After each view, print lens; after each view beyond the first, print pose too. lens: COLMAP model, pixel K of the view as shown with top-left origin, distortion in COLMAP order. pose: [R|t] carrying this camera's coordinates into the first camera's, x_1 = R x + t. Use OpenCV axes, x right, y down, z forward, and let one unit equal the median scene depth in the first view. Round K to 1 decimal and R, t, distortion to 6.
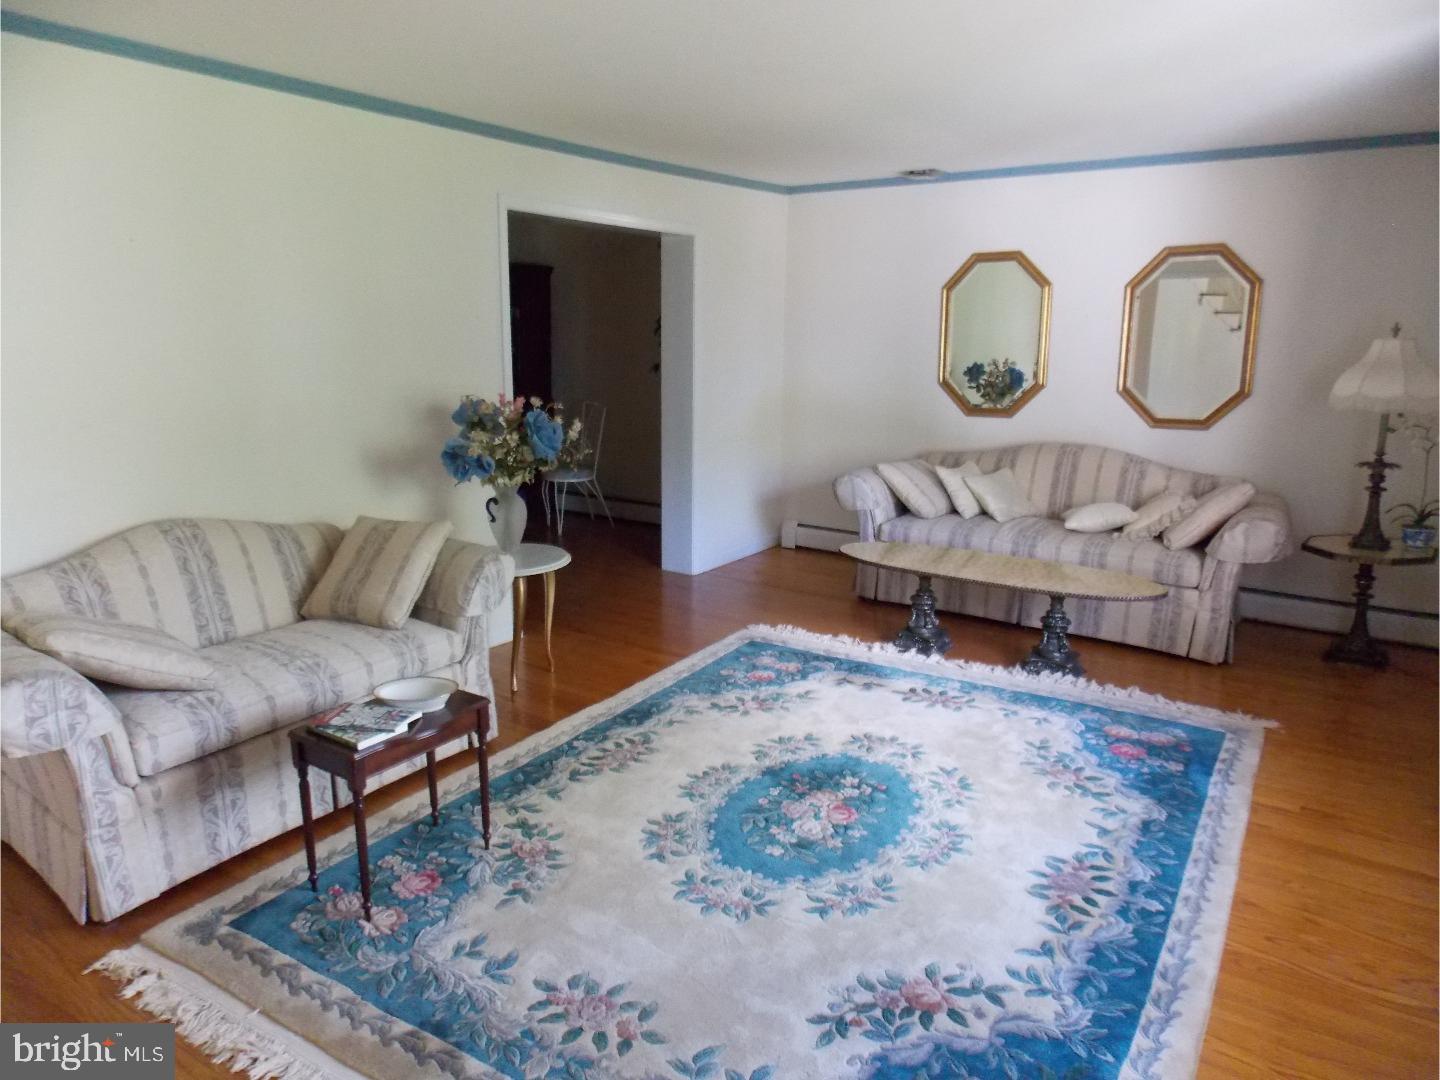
lens RADIAL K [[939.3, 0, 720.0], [0, 939.3, 540.0], [0, 0, 1]] dist [0.001823, -0.004204]
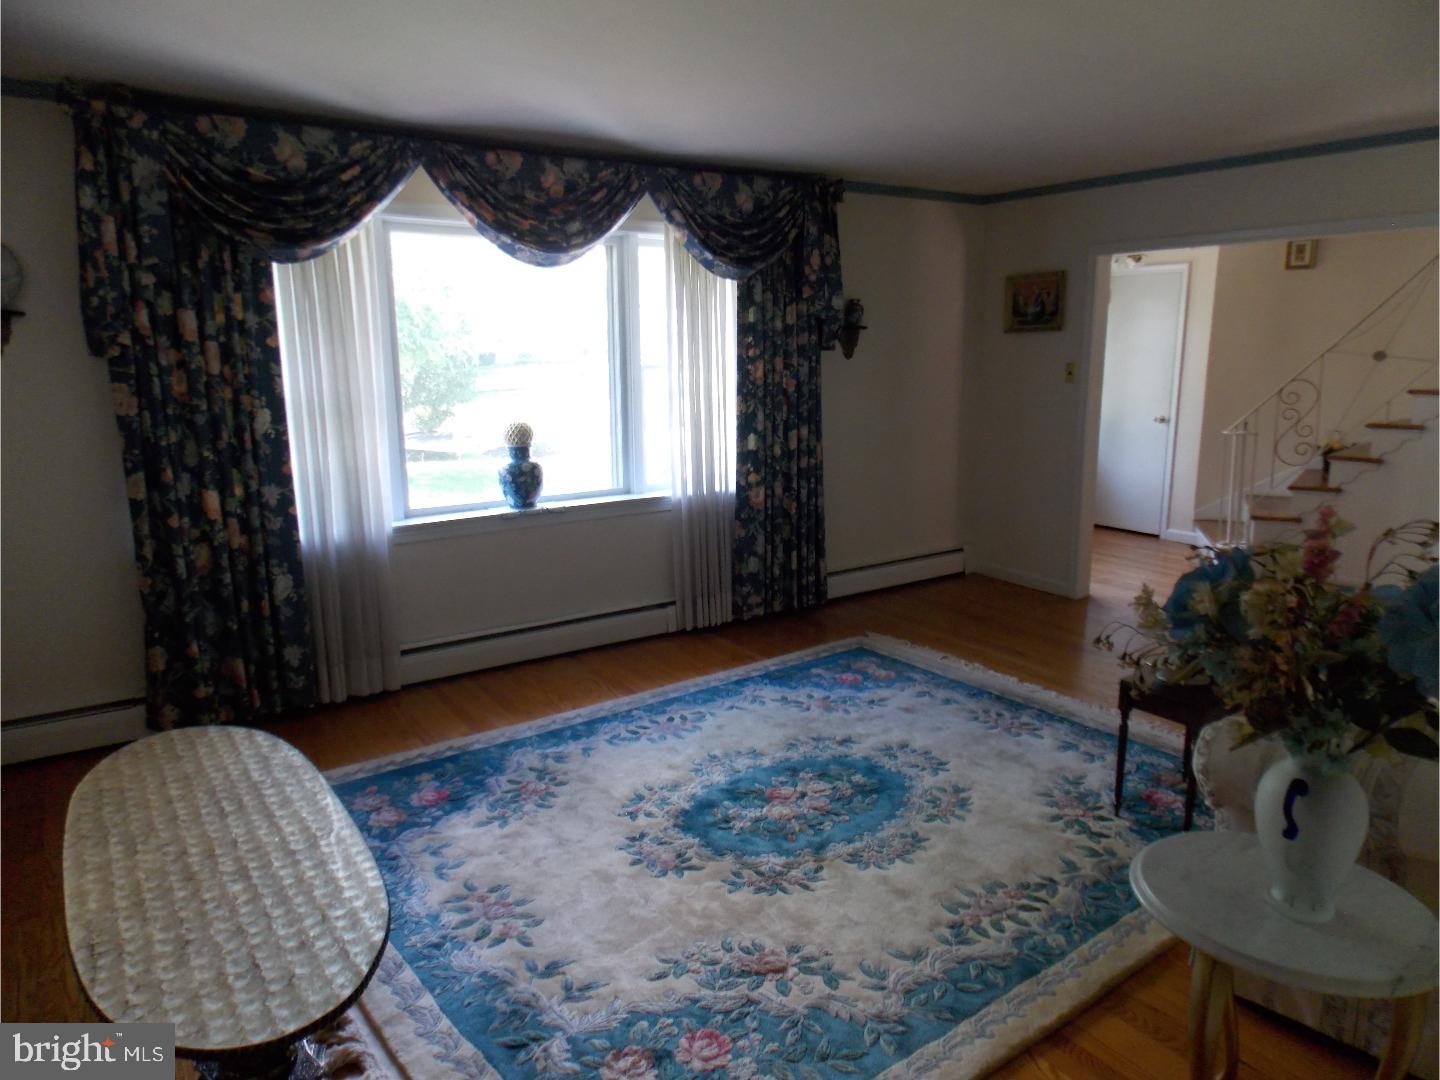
lens RADIAL K [[939.3, 0, 720.0], [0, 939.3, 540.0], [0, 0, 1]] dist [0.001823, -0.004204]
pose [[-0.934005, -0.072586, 0.349808, -0.171912], [0.080515, 0.911185, 0.404053, -0.439257], [-0.348068, 0.405552, -0.845208, 1.926497]]
